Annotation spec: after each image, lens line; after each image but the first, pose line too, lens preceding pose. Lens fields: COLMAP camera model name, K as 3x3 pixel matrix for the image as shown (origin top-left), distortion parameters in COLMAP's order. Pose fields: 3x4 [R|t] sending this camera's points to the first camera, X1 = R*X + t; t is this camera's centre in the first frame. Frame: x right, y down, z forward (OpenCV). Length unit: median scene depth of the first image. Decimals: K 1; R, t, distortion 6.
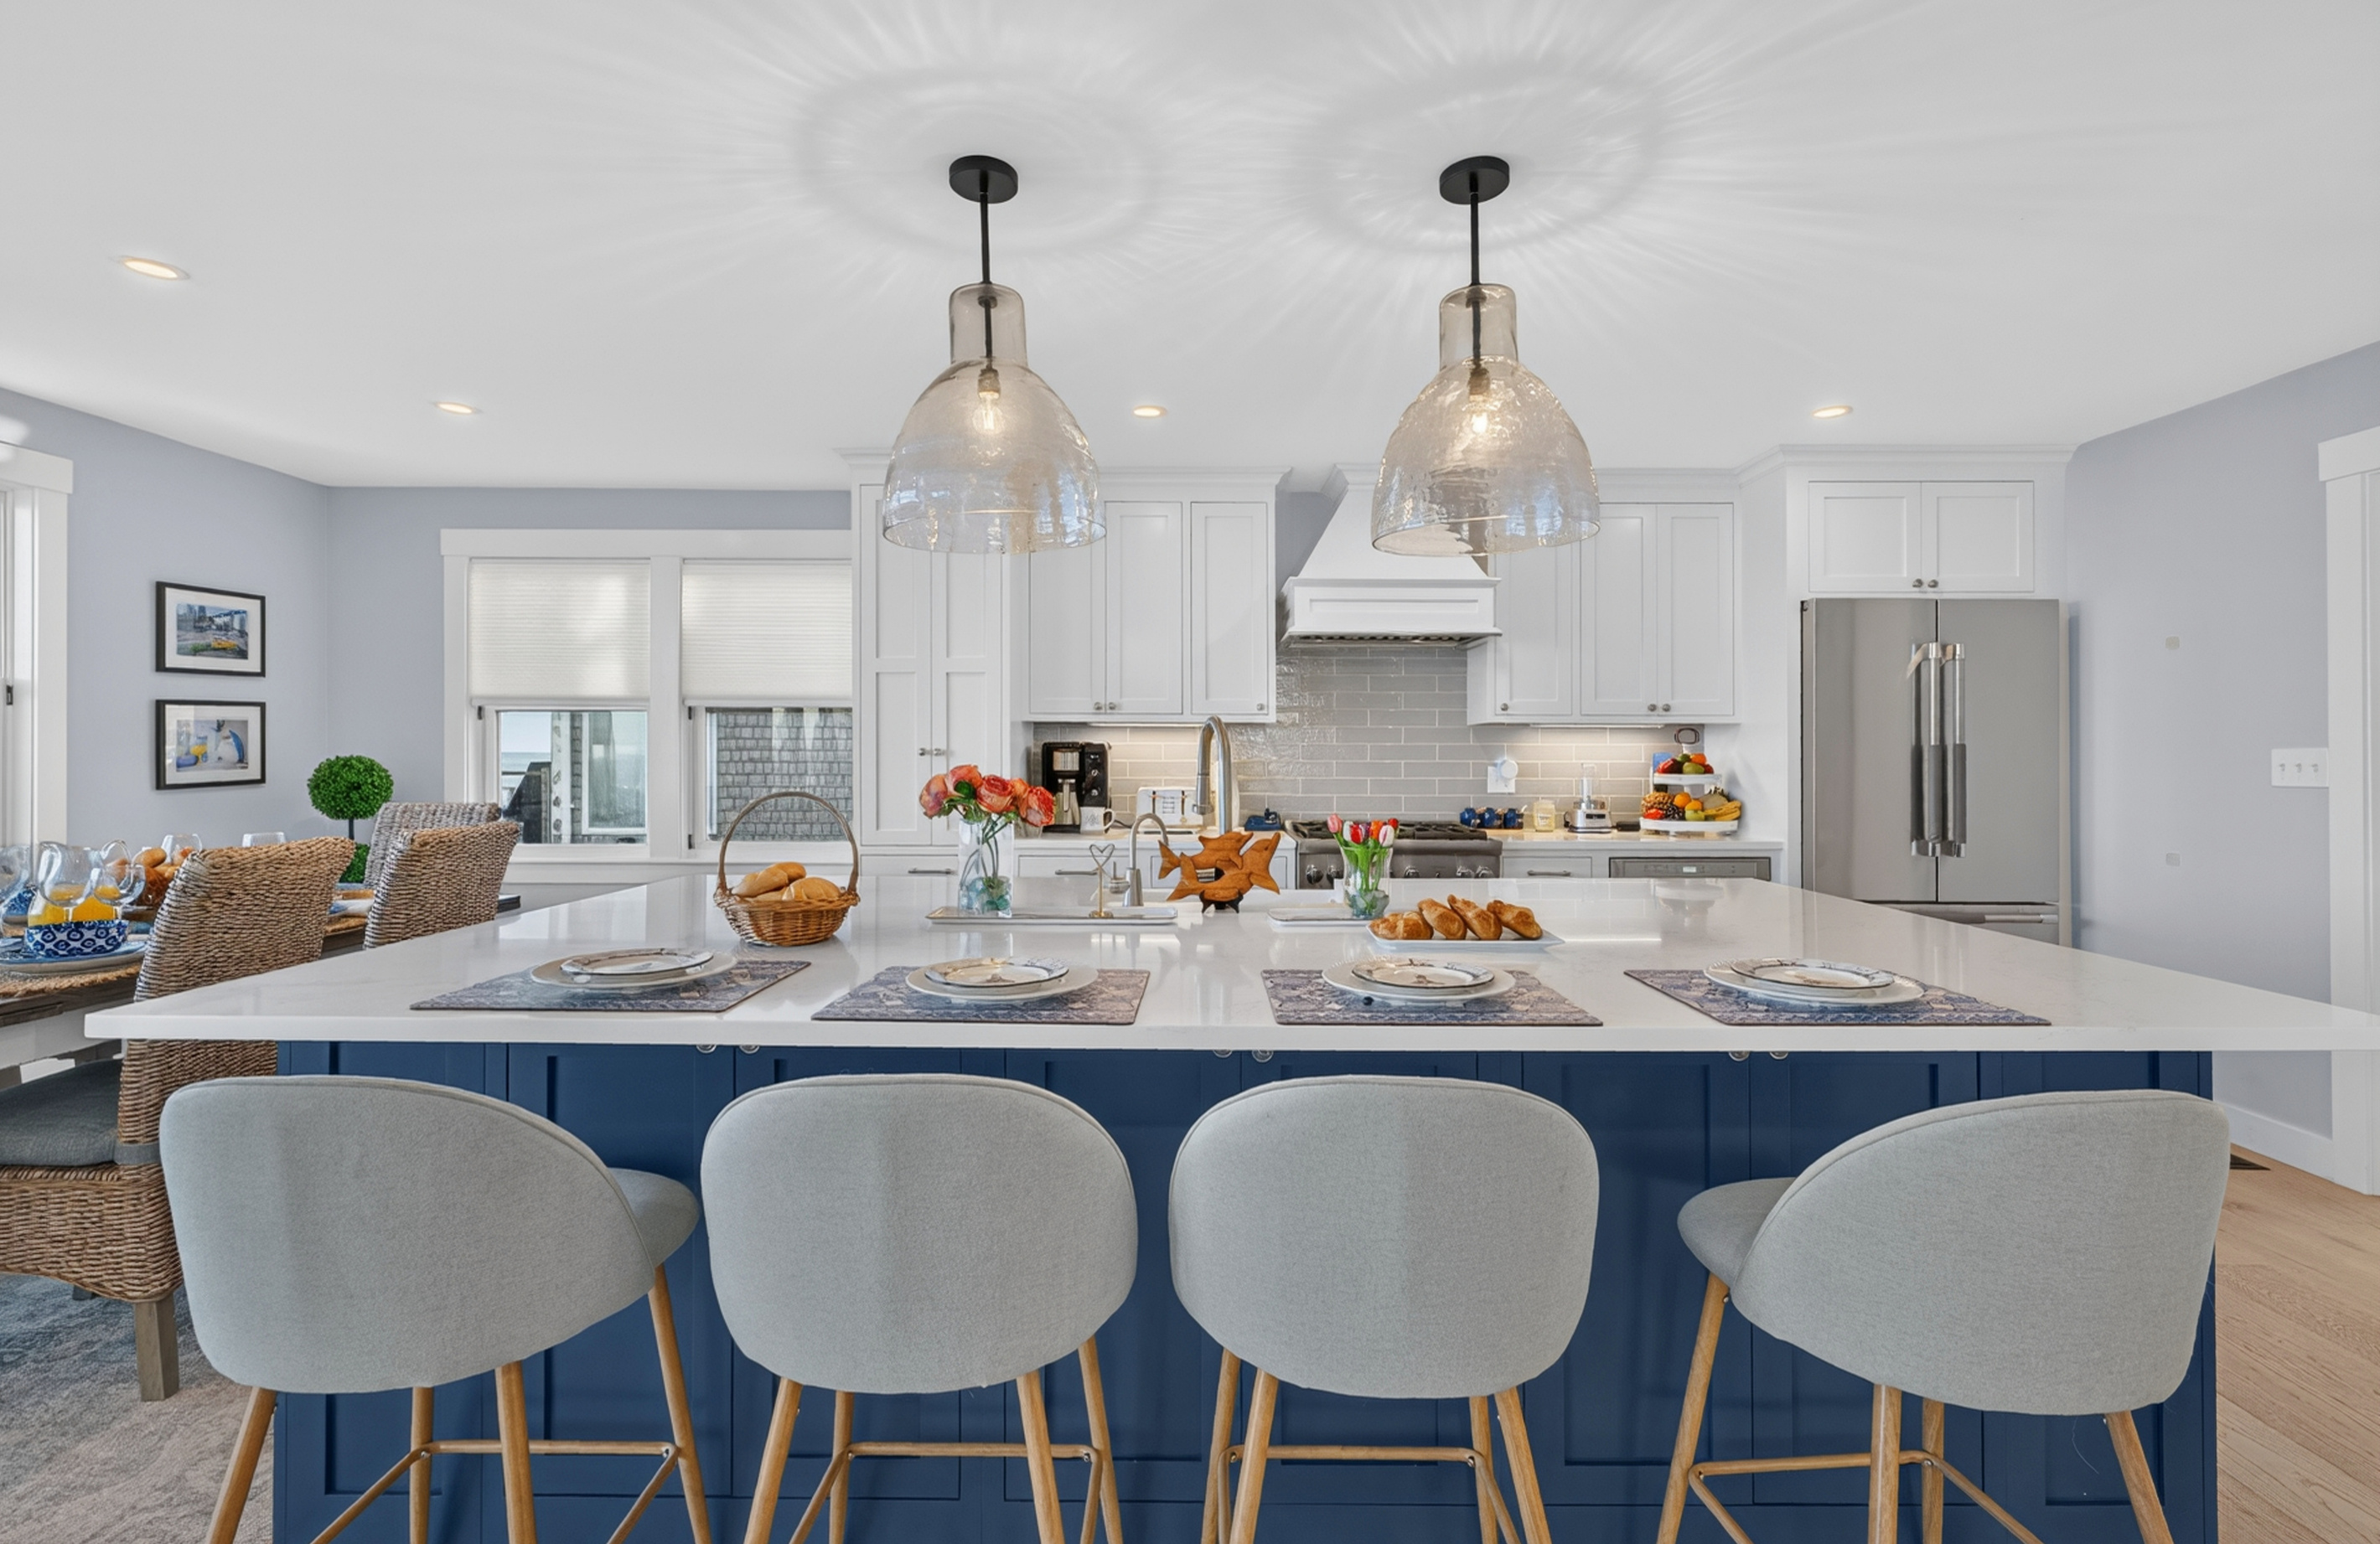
lens RADIAL K [[1046.0, 0, 1189.7], [0, 1046.0, 747.2], [0, 0, 1]] dist [-0.000707, 0.000217]
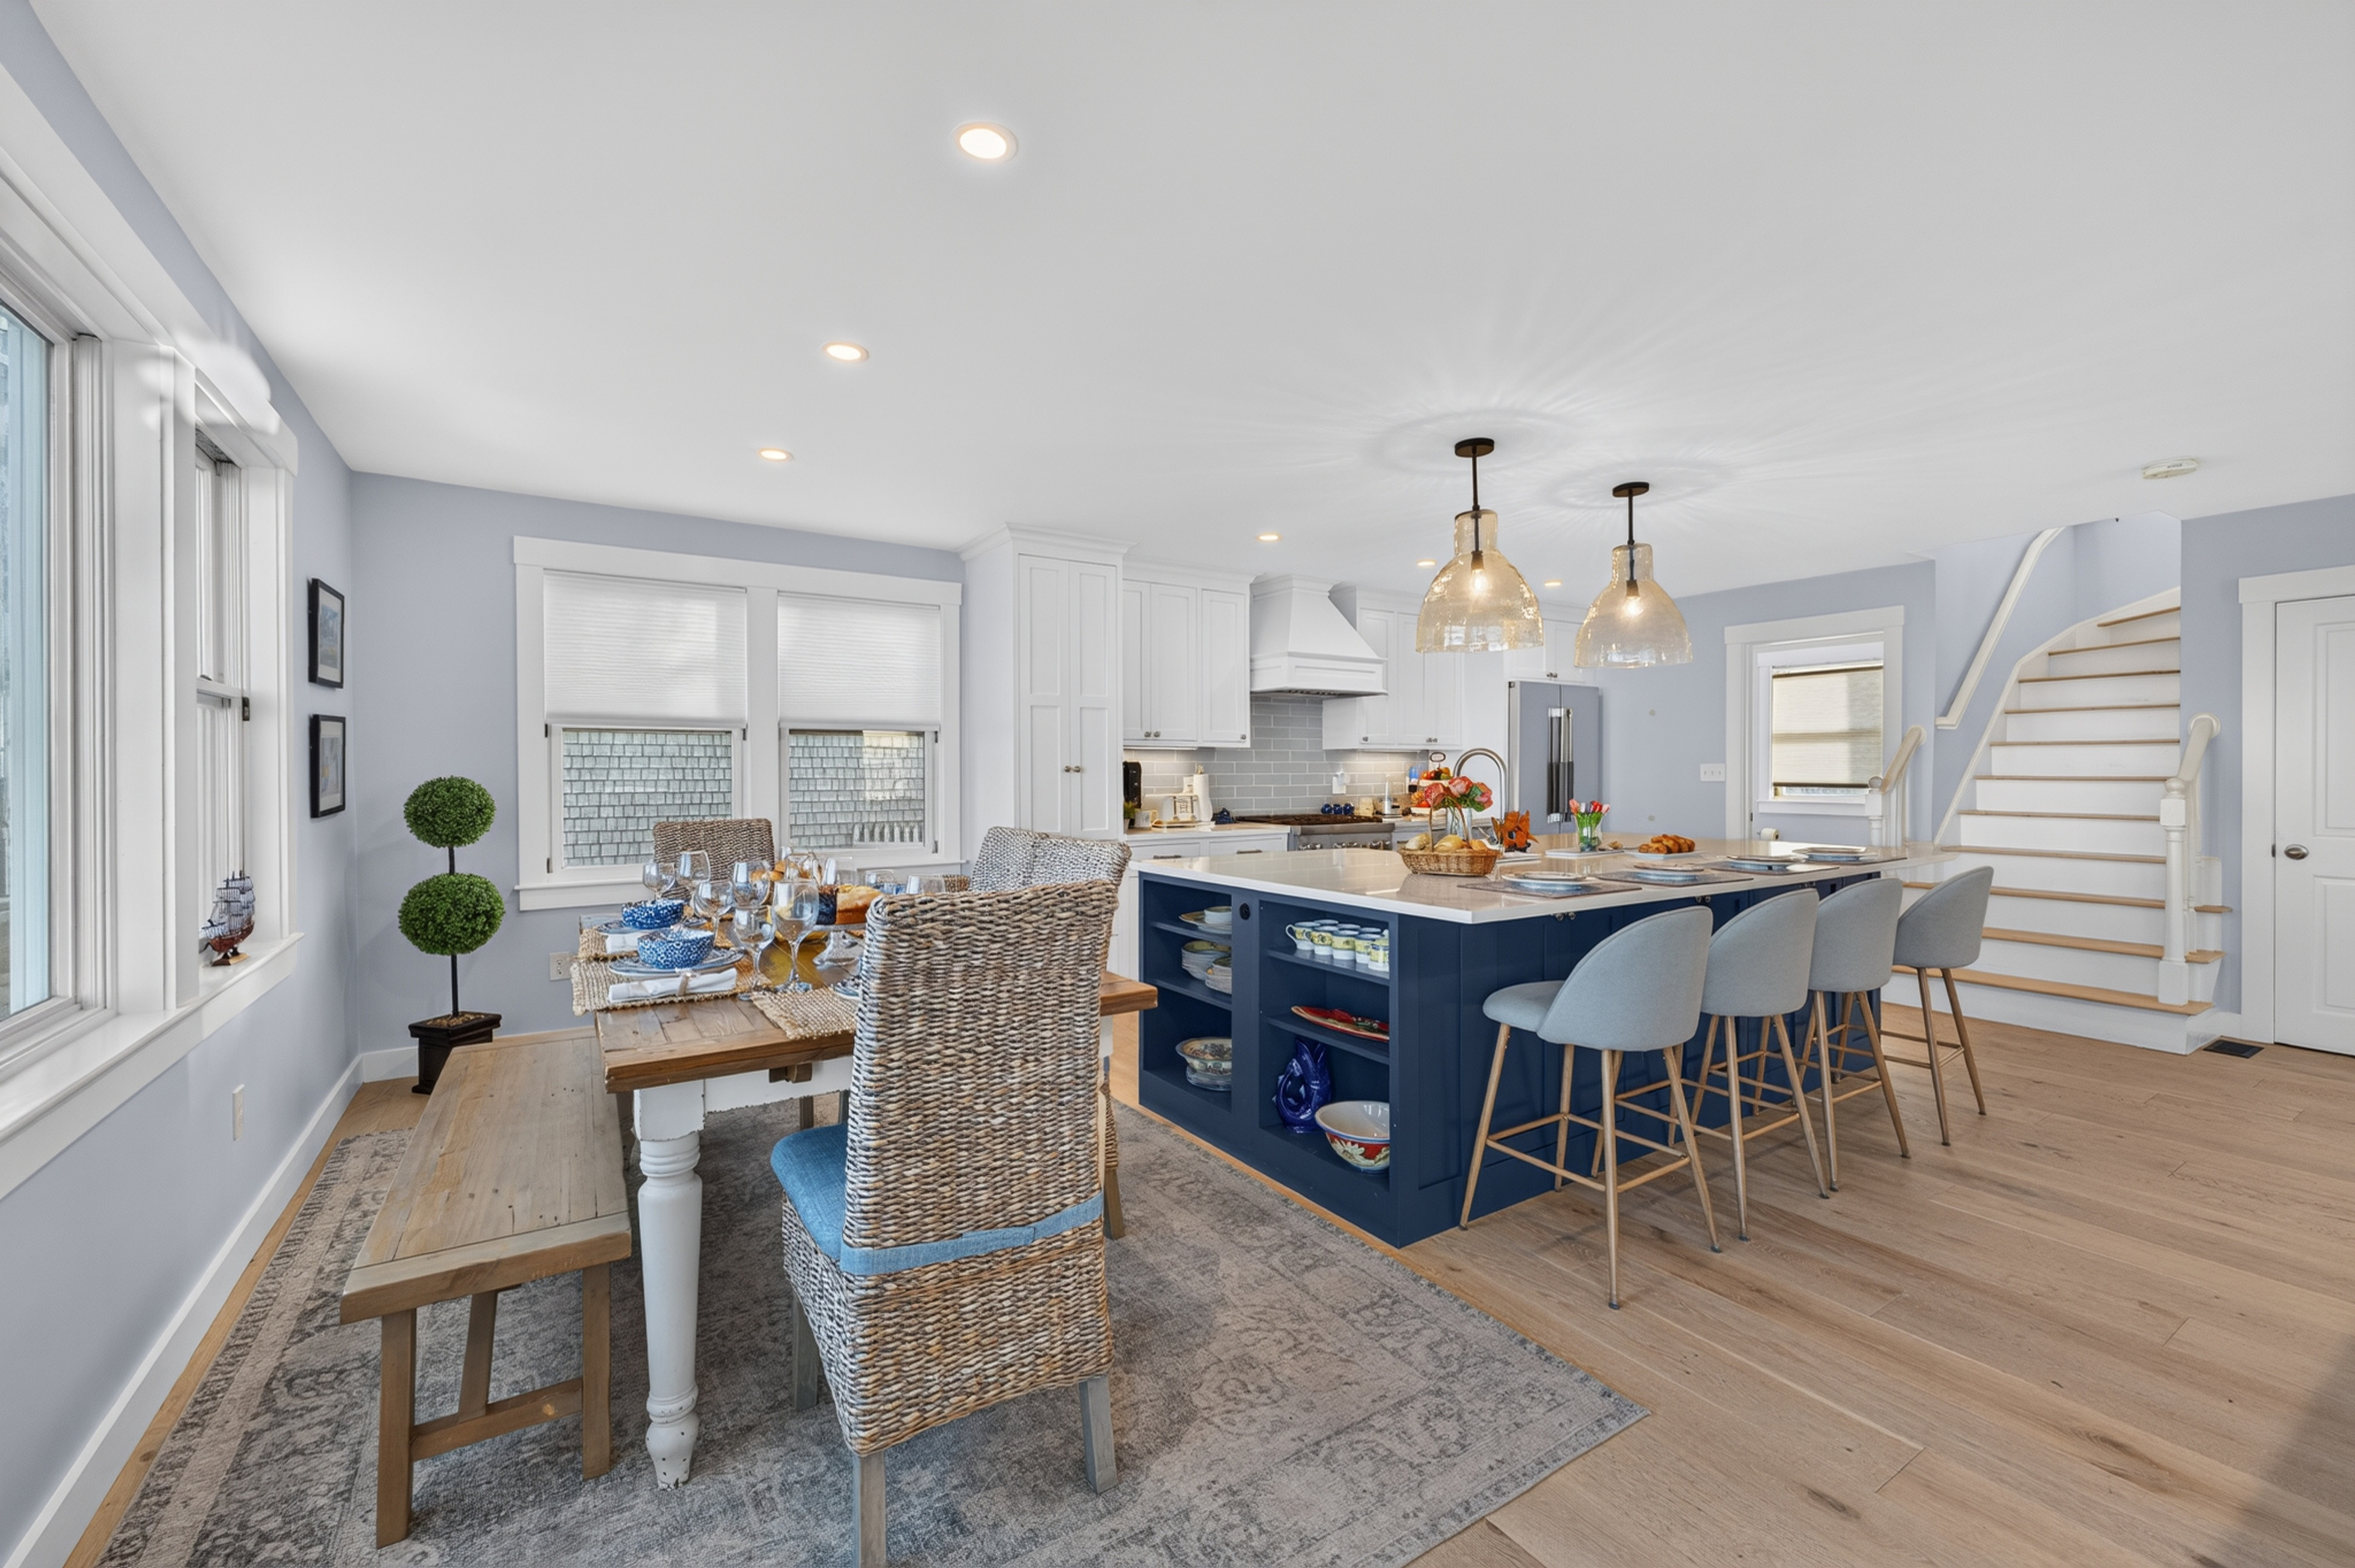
lens RADIAL K [[949.4, 0, 1165.5], [0, 949.4, 776.8], [0, 0, 1]] dist [0.000733, 0.000154]
pose [[0.840760, -0.010434, 0.541308, -0.761038], [0.002605, 0.999881, 0.015227, -0.003813], [-0.541402, -0.011392, 0.840687, -0.041825]]
